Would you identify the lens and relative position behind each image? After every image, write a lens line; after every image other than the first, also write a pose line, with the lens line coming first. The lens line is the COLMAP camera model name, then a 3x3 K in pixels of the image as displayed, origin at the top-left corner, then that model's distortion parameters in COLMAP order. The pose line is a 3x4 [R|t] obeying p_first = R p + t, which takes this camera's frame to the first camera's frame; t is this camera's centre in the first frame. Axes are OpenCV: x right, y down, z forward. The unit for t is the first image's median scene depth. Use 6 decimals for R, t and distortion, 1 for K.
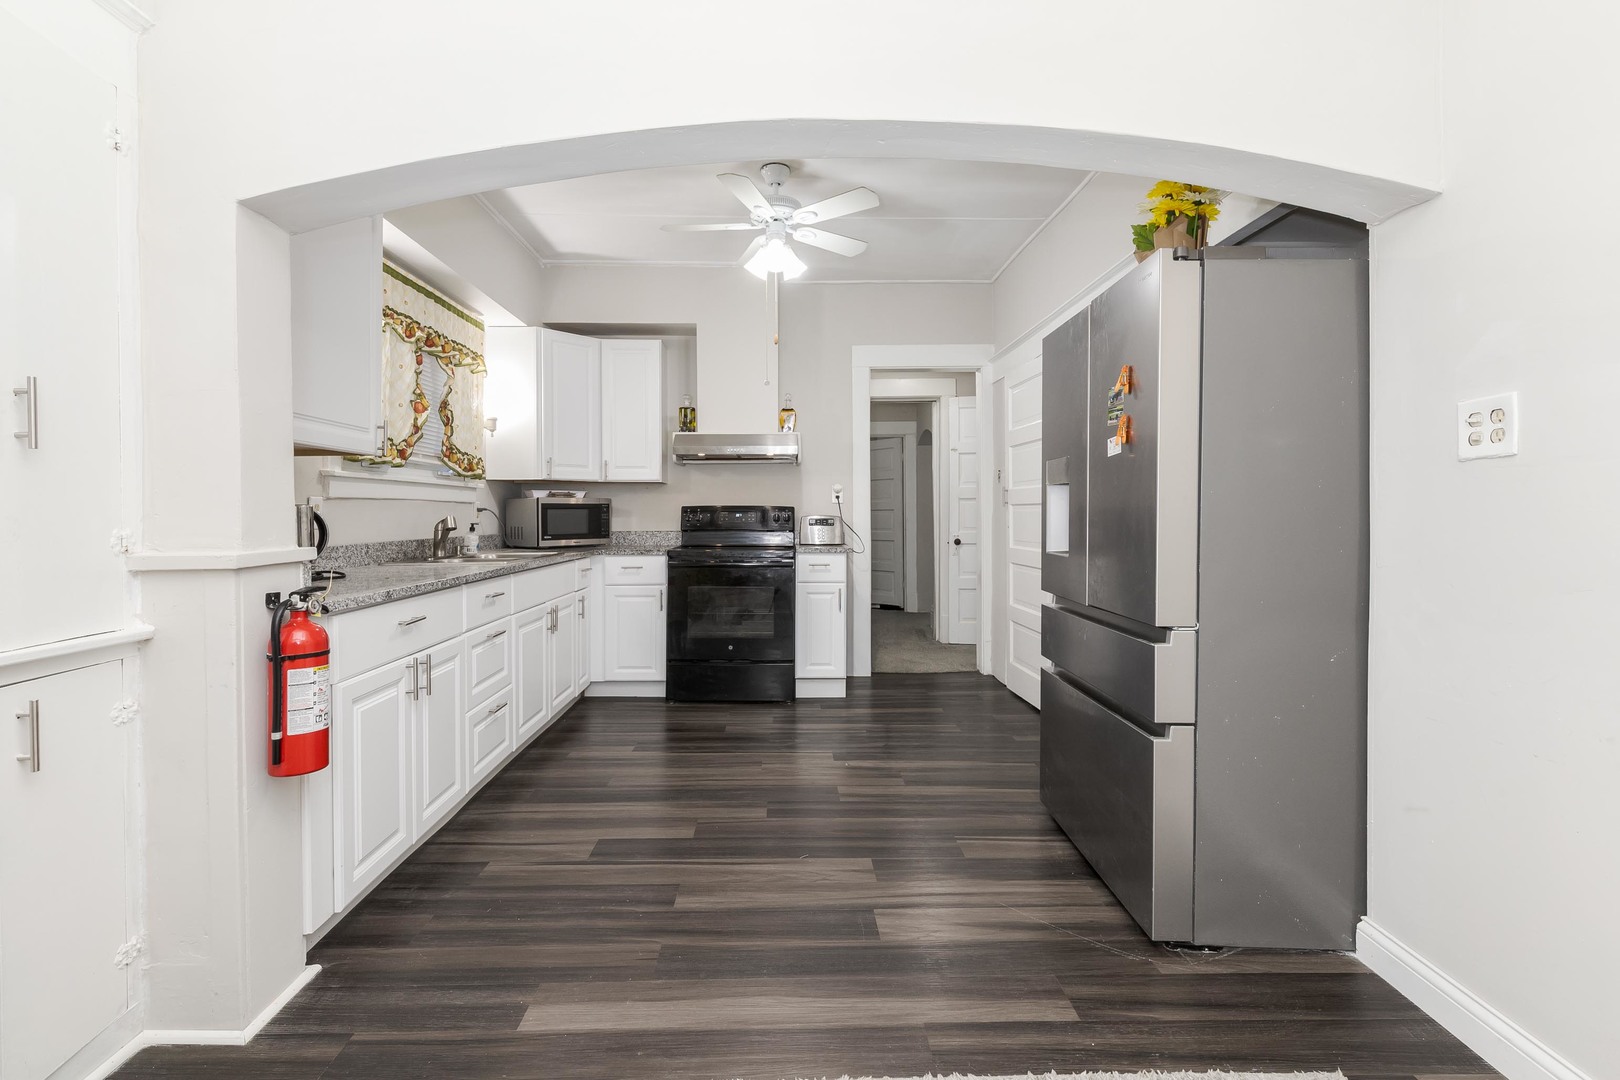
lens RADIAL K [[740.7, 0, 781.0], [0, 740.7, 522.5], [0, 0, 1]] dist [0.000217, 0.000006]
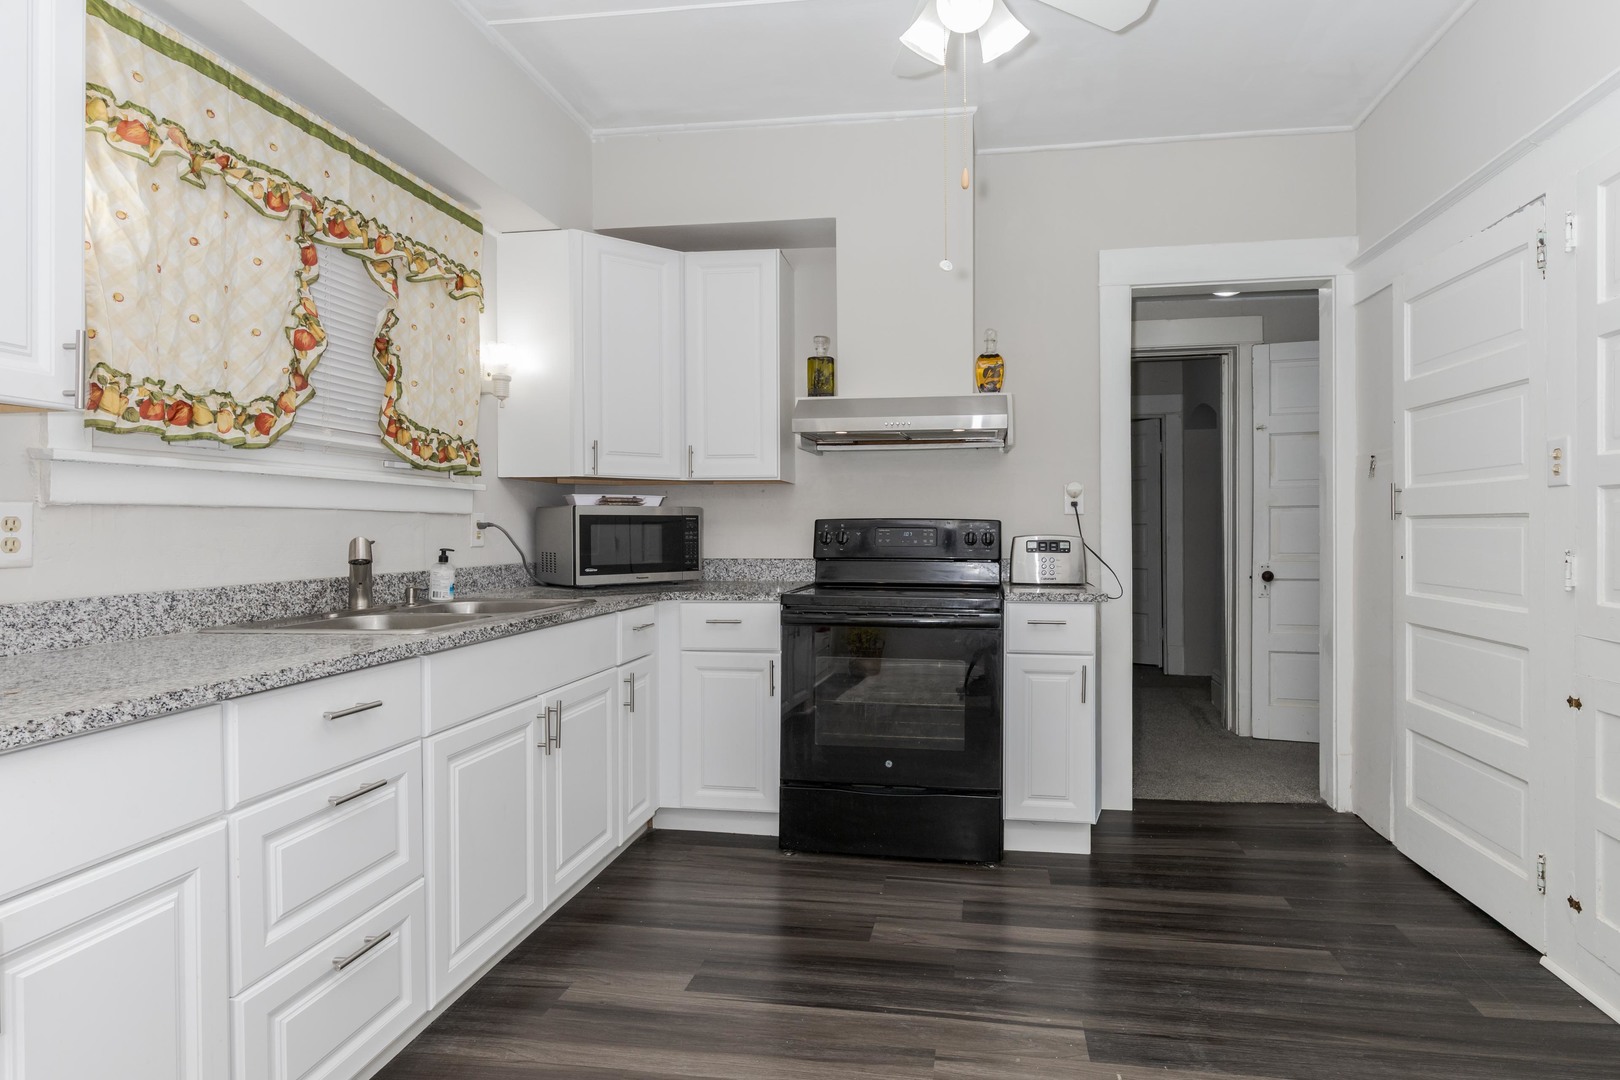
lens RADIAL K [[870.3, 0, 808.3], [0, 870.3, 526.1], [0, 0, 1]] dist [-0.002972, -0.000133]
pose [[0.980928, 0.001370, -0.194364, 0.002312], [-0.003940, 0.999910, -0.012835, -0.007763], [0.194329, 0.013356, 0.980845, 0.316879]]
